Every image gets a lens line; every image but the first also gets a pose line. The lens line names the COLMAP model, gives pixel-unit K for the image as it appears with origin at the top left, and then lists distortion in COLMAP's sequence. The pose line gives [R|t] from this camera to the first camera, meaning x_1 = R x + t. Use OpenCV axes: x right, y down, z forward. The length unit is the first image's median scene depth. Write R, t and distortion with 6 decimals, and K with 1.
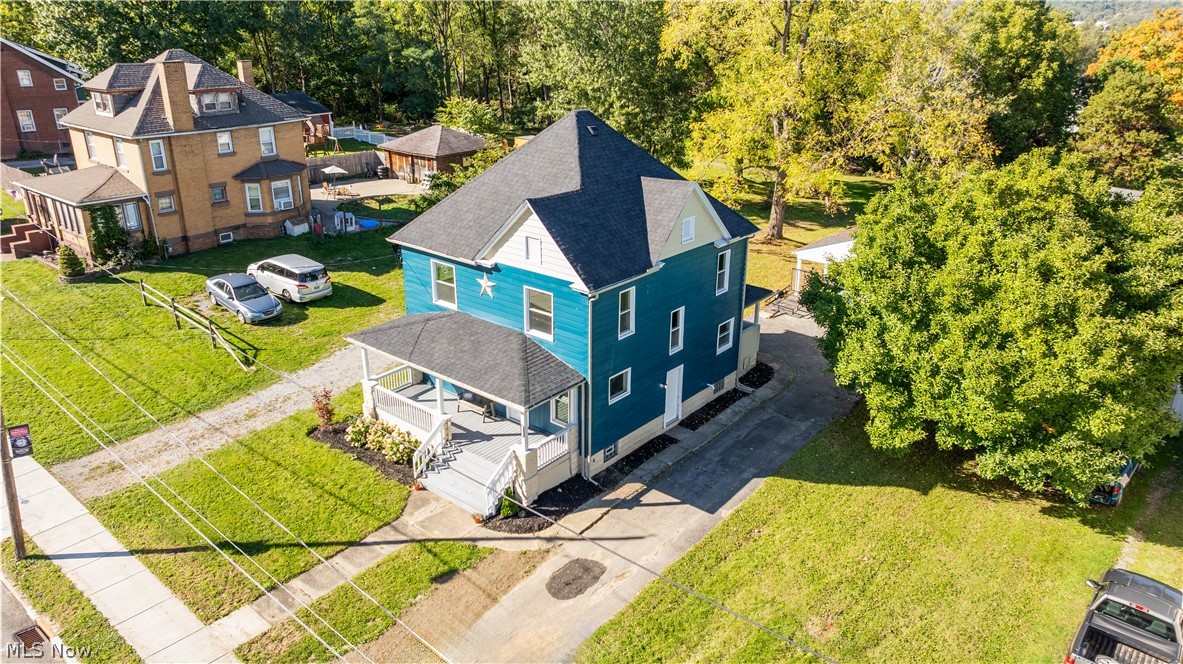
lens RADIAL K [[831.6, 0, 591.5], [0, 831.6, 332.0], [0, 0, 1]] dist [-0.029430, 0.027917]
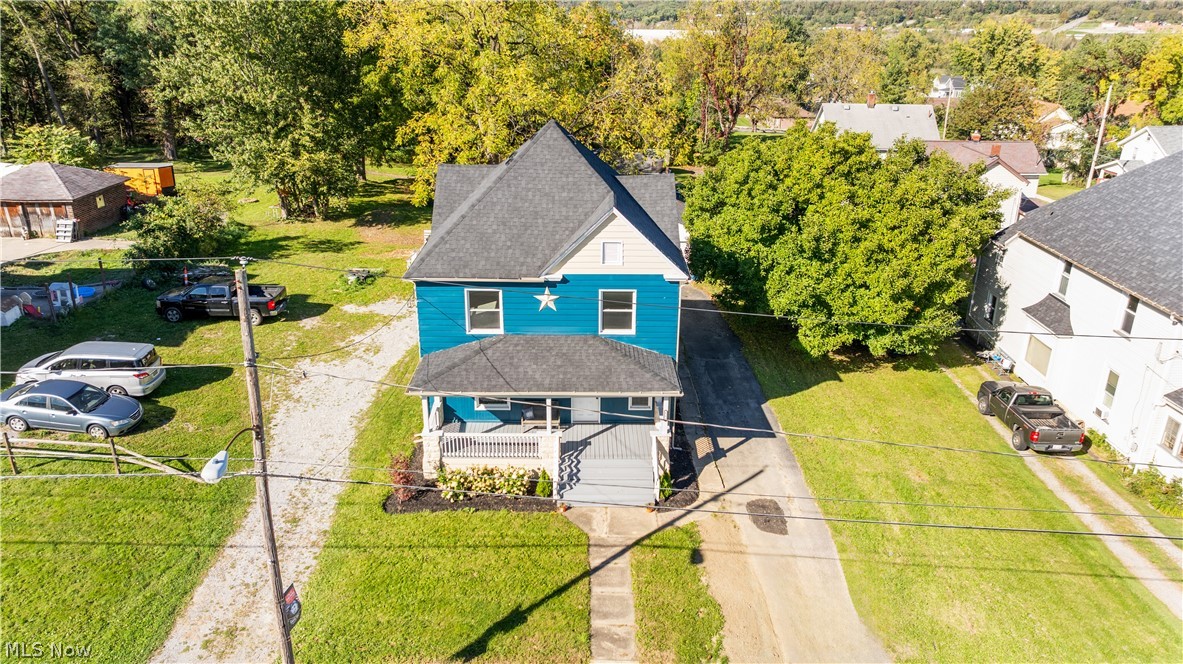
lens RADIAL K [[831.6, 0, 591.5], [0, 831.6, 332.0], [0, 0, 1]] dist [-0.029430, 0.027917]
pose [[0.764331, -0.236928, 0.599719, -0.719093], [0.230950, 0.968937, 0.088451, -0.097670], [-0.602047, 0.070899, 0.795307, 0.167052]]
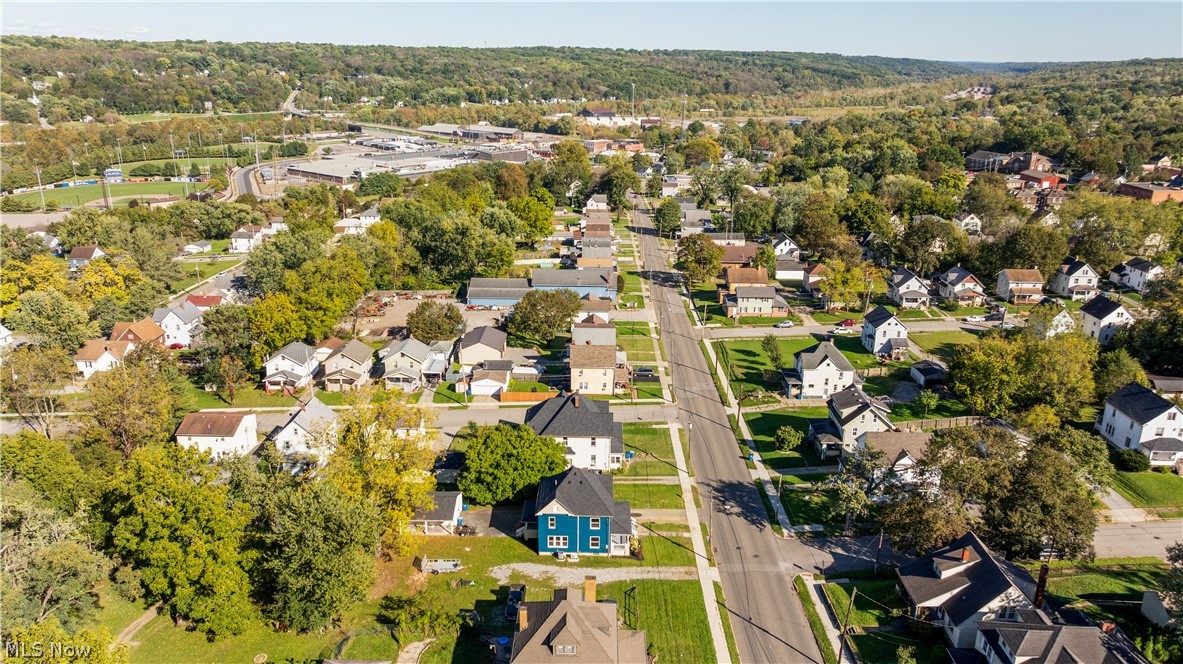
lens RADIAL K [[831.6, 0, 591.5], [0, 831.6, 332.0], [0, 0, 1]] dist [-0.029430, 0.027917]
pose [[-0.630414, -0.256609, 0.732618, -2.896246], [0.266652, 0.814765, 0.514834, -2.924962], [-0.729023, 0.519913, -0.445214, 2.499506]]
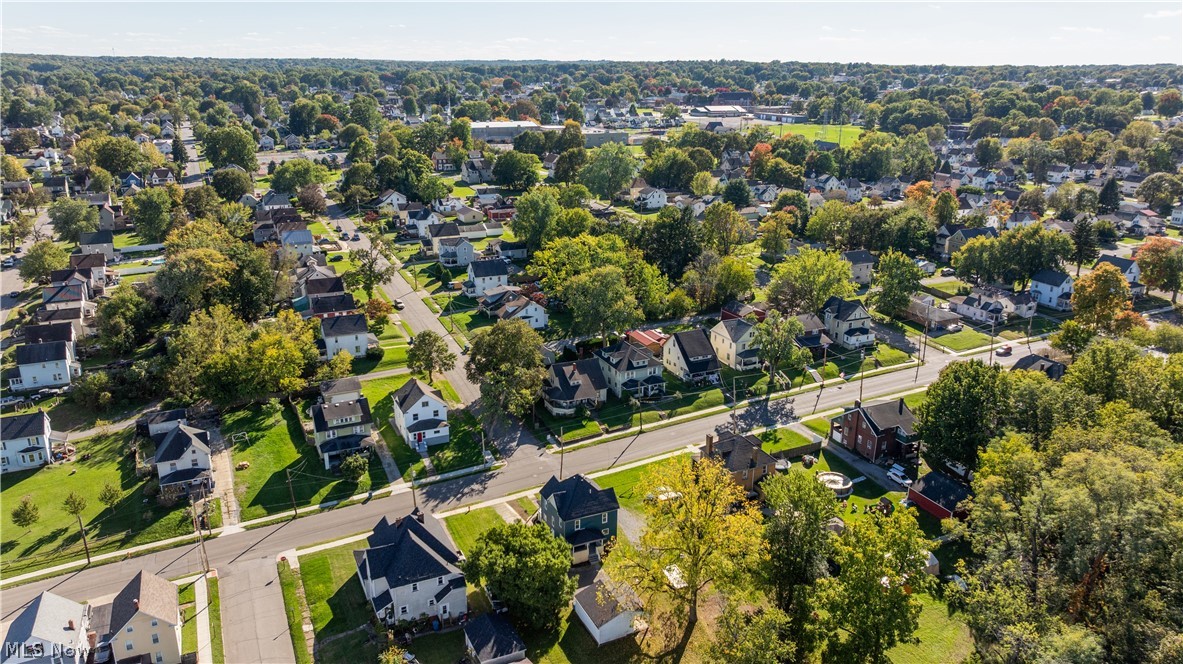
lens RADIAL K [[831.6, 0, 591.5], [0, 831.6, 332.0], [0, 0, 1]] dist [-0.029430, 0.027917]
pose [[-0.418813, 0.271111, -0.866657, 3.893355], [-0.340021, 0.838140, 0.426505, -3.055606], [0.842011, 0.473307, -0.258840, 1.995311]]
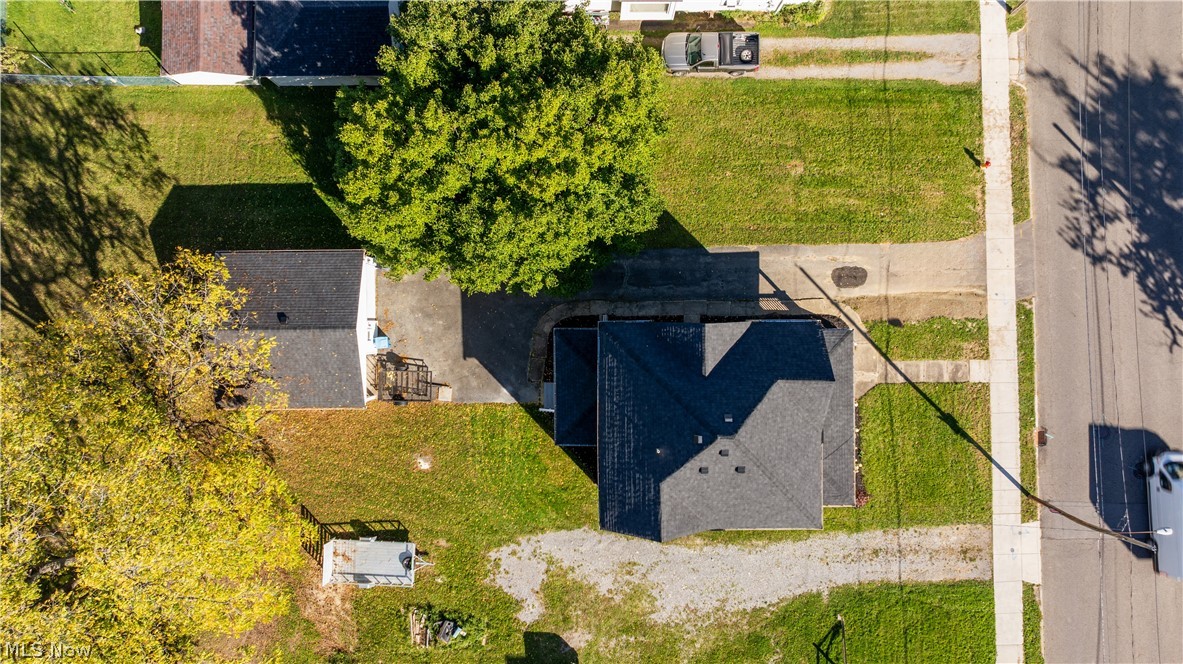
lens RADIAL K [[831.6, 0, 591.5], [0, 831.6, 332.0], [0, 0, 1]] dist [-0.029430, 0.027917]
pose [[-0.643079, -0.765800, 0.000636, 0.229683], [0.276130, -0.231105, 0.932922, -1.465643], [-0.714284, 0.600118, 0.360079, 0.682754]]
